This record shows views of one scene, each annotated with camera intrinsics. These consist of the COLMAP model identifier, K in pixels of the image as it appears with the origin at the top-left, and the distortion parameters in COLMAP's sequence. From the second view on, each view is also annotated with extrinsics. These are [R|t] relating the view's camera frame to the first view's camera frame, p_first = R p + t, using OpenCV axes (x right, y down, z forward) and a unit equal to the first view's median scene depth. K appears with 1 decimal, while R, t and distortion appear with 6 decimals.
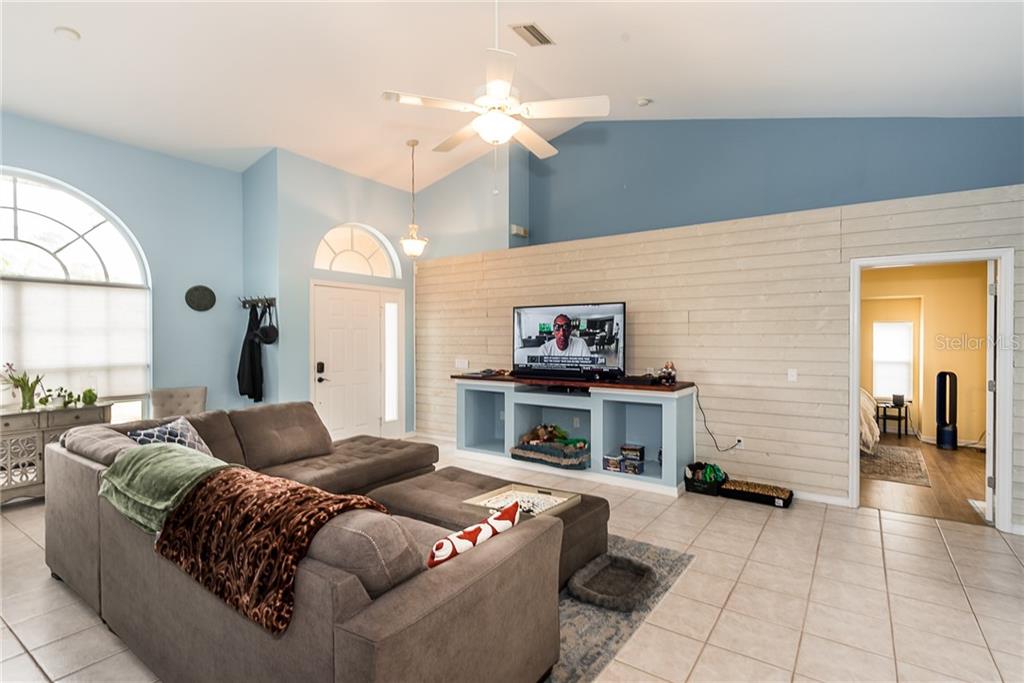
lens RADIAL K [[489.4, 0, 509.4], [0, 489.4, 334.8], [0, 0, 1]] dist [0.035227, -0.008839]
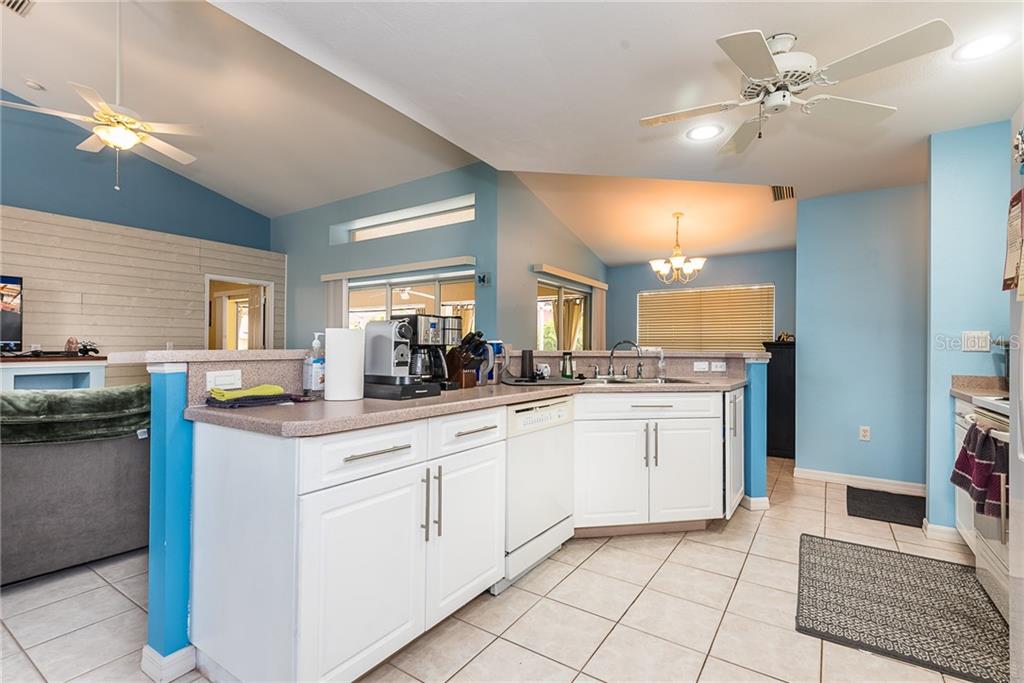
lens RADIAL K [[489.4, 0, 531.1], [0, 489.4, 338.3], [0, 0, 1]] dist [0.035227, -0.008839]
pose [[-0.033568, 0.015922, 0.999310, -0.781322], [-0.008836, 0.999829, -0.016227, 0.061780], [-0.999397, -0.009374, -0.033421, -0.007932]]
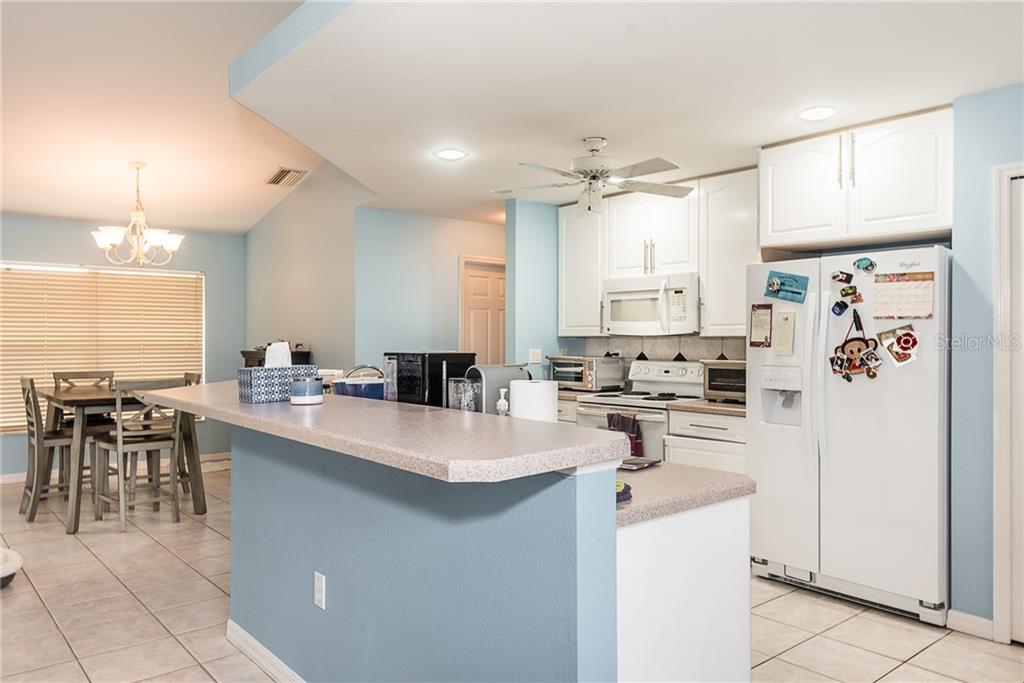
lens RADIAL K [[698.1, 0, 491.1], [0, 698.1, 338.2], [0, 0, 1]] dist [0.052227, 0.003169]
pose [[-0.963293, -0.000083, 0.268452, -0.459172], [-0.000034, 1.000000, 0.000188, 0.022152], [-0.268452, 0.000172, -0.963293, 0.557114]]
